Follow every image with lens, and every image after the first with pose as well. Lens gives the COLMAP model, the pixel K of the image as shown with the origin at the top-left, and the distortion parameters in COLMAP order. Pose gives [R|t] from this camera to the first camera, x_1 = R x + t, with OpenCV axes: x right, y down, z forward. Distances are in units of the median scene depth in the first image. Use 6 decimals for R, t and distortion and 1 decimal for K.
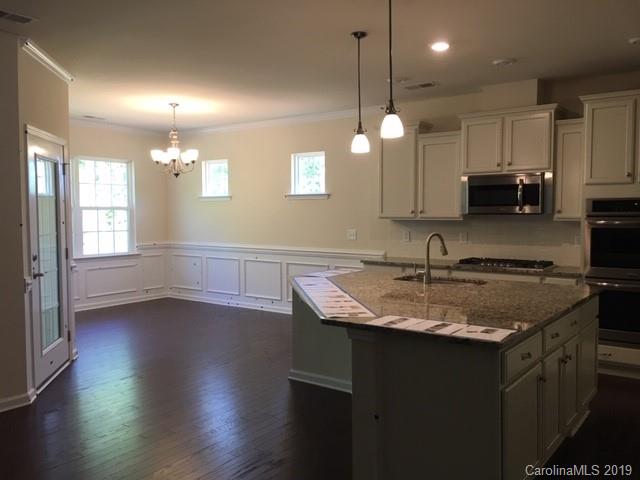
lens RADIAL K [[551.9, 0, 320.0], [0, 551.9, 240.0], [0, 0, 1]] dist [0.083333, -0.130659]
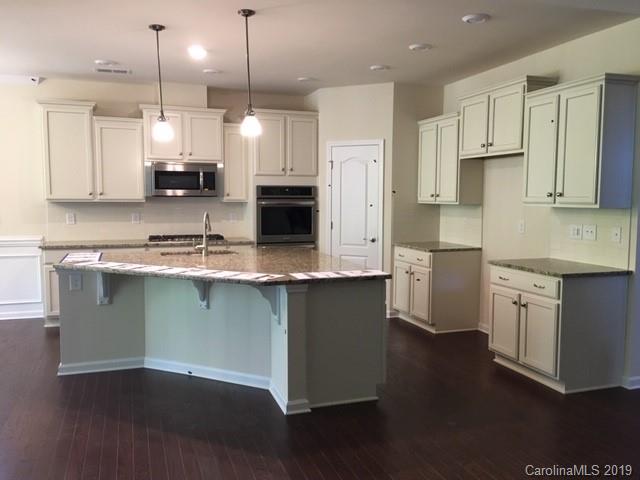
lens RADIAL K [[551.9, 0, 320.0], [0, 551.9, 240.0], [0, 0, 1]] dist [0.083333, -0.130659]
pose [[0.548384, -0.064041, 0.833771, -0.519638], [0.036993, 0.997945, 0.052320, -0.005765], [-0.835408, 0.002153, 0.549626, 0.121730]]
